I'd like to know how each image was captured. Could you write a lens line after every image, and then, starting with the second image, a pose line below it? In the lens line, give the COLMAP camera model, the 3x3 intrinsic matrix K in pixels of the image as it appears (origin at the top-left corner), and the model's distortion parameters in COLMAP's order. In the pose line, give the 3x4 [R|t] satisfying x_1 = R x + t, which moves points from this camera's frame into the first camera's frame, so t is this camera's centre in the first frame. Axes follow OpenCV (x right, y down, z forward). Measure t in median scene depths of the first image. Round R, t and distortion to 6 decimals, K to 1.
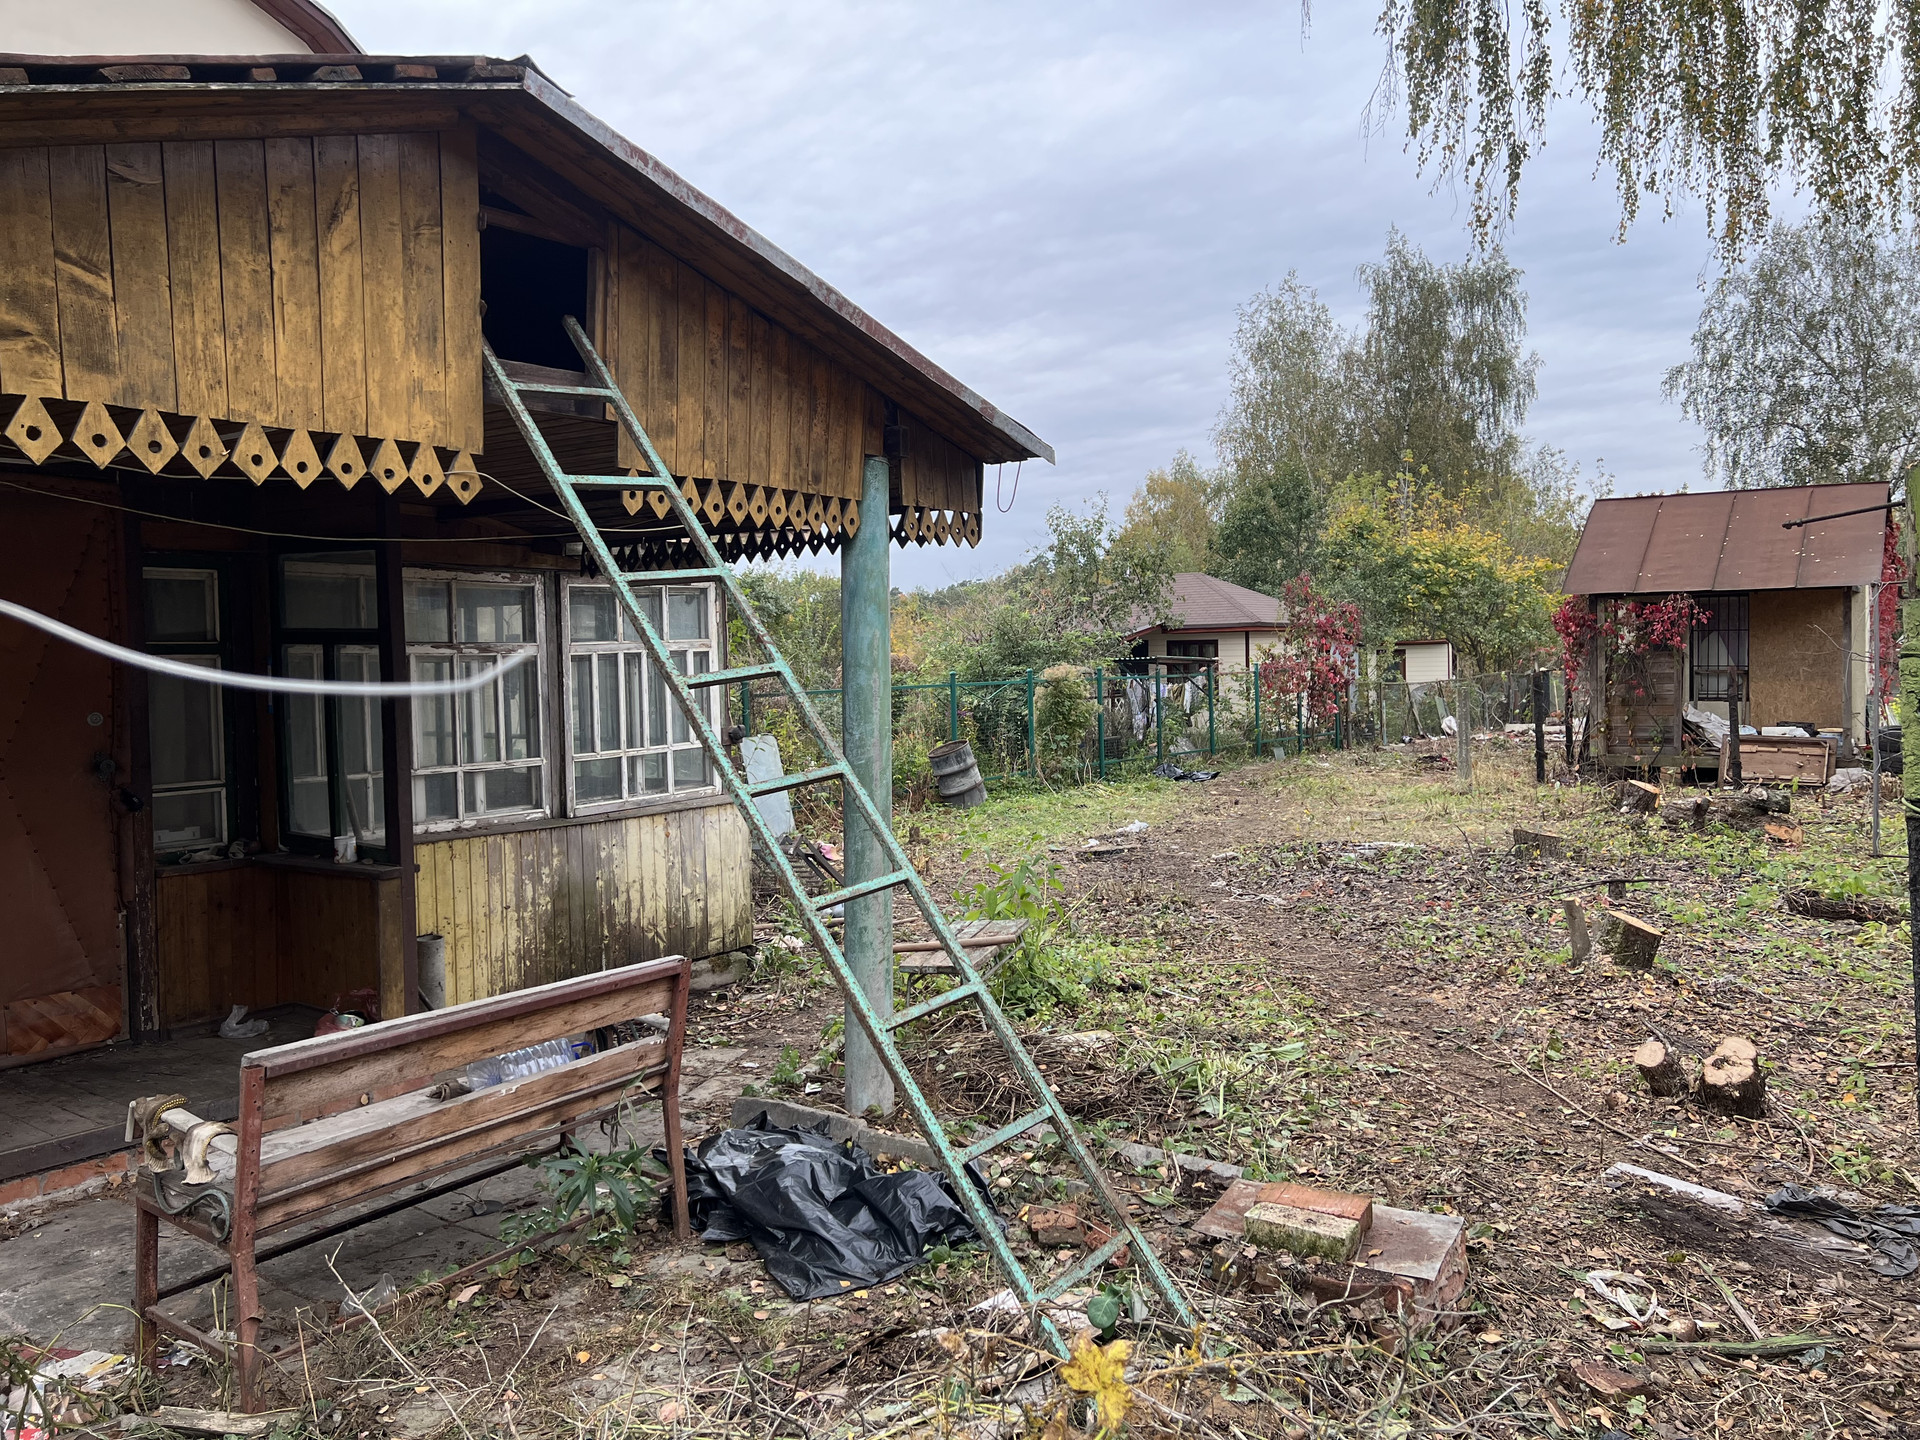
lens RADIAL K [[1433.8, 0, 951.8], [0, 1433.8, 705.3], [0, 0, 1]] dist [0.057515, -0.063512]
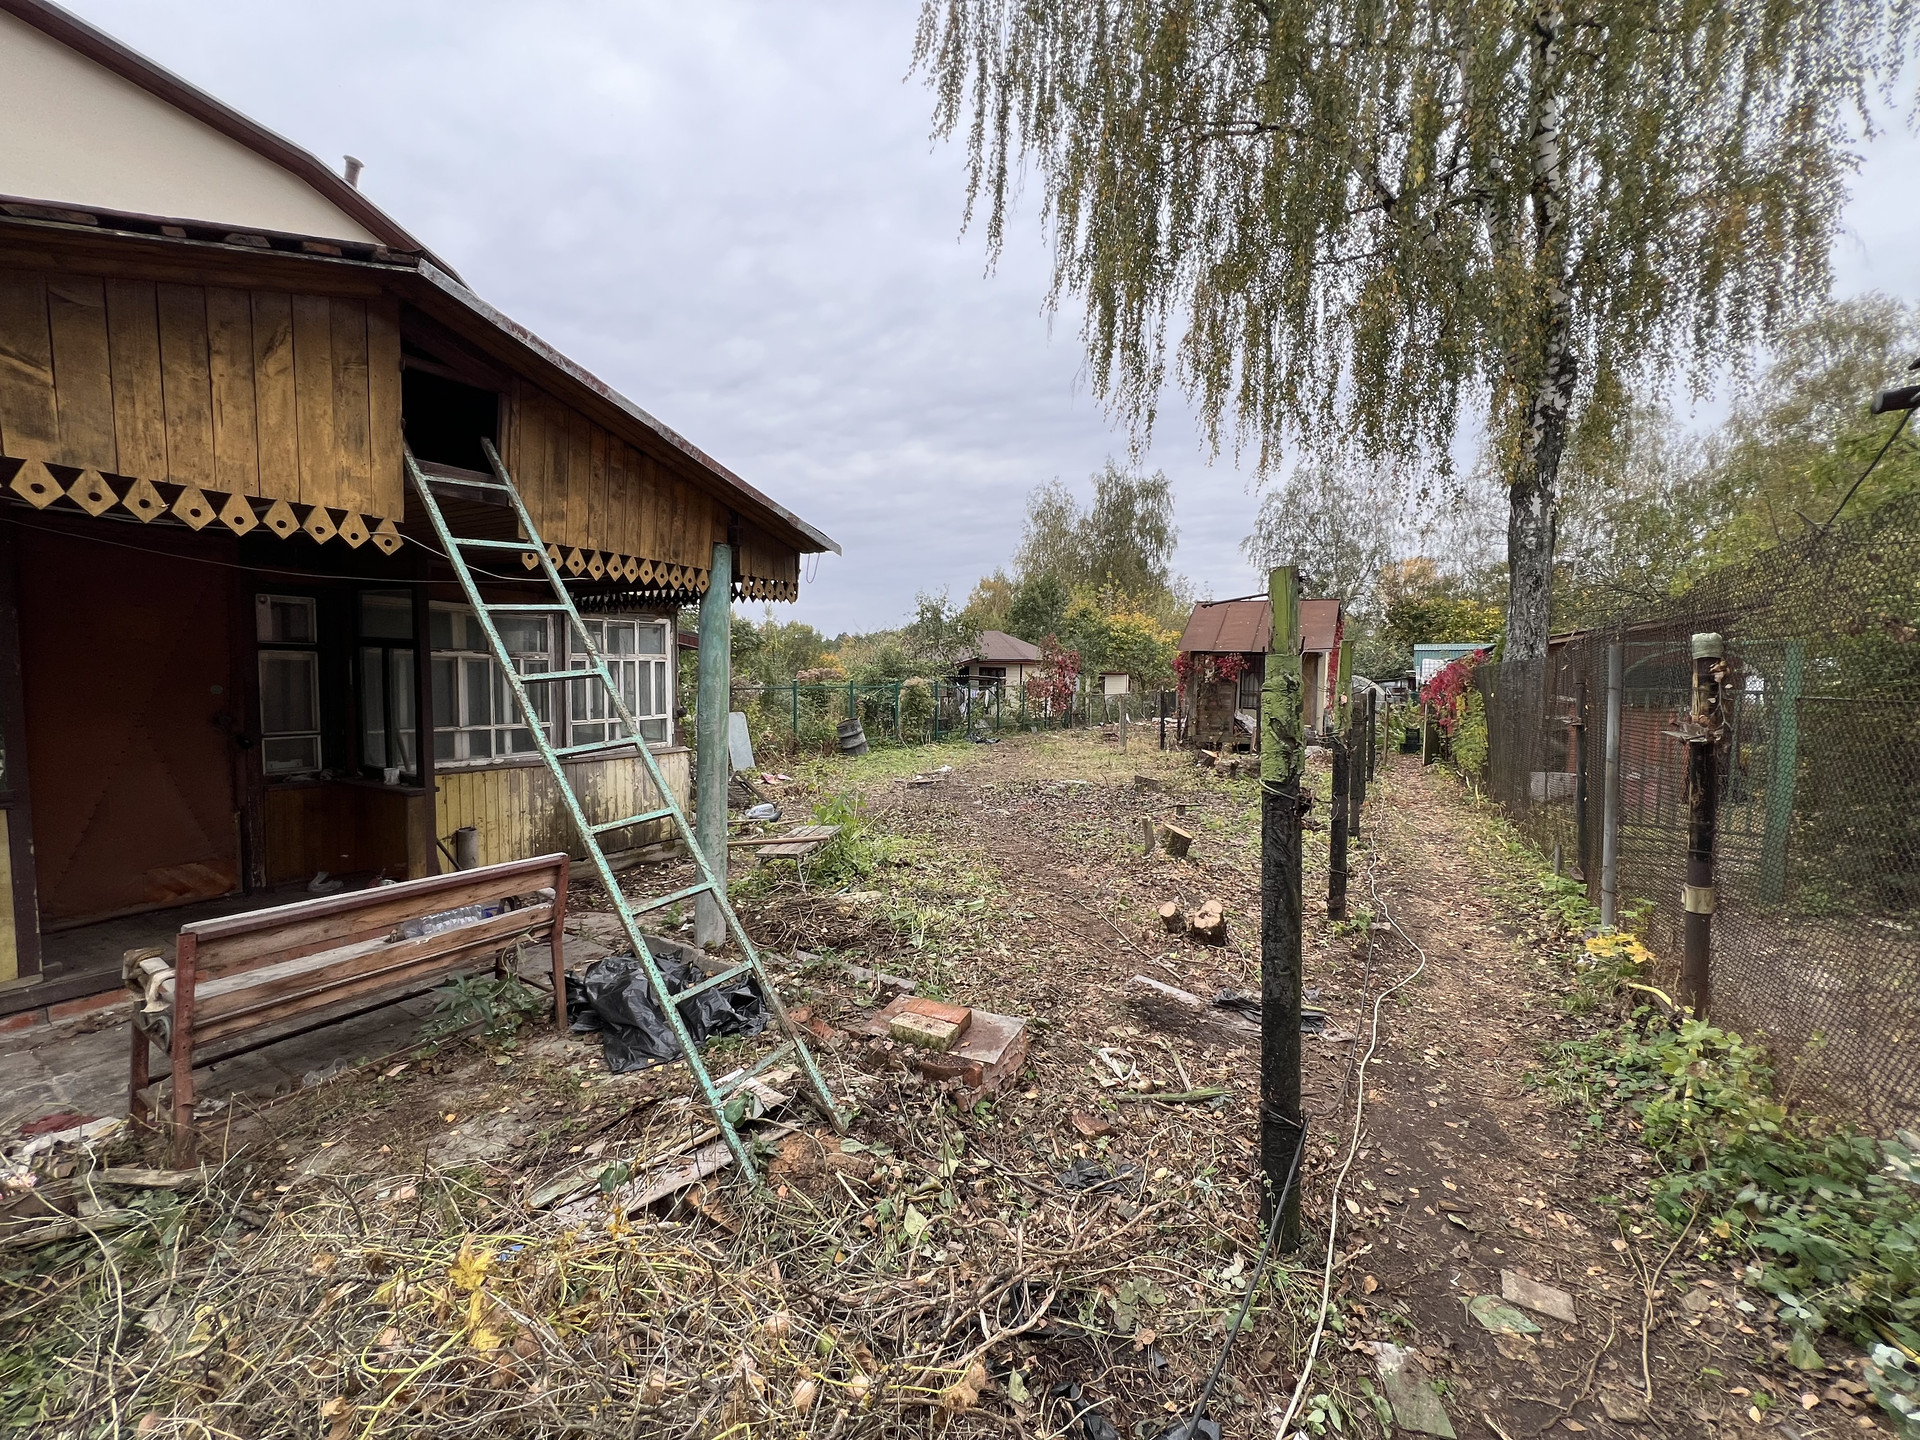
lens RADIAL K [[768.1, 0, 954.6], [0, 768.1, 720.2], [0, 0, 1]] dist [-0.001516, -0.000019]
pose [[0.994066, 0.030740, 0.104346, 0.087022], [-0.033574, 0.999111, 0.025512, -0.004179], [-0.103469, -0.028863, 0.994214, 0.074191]]
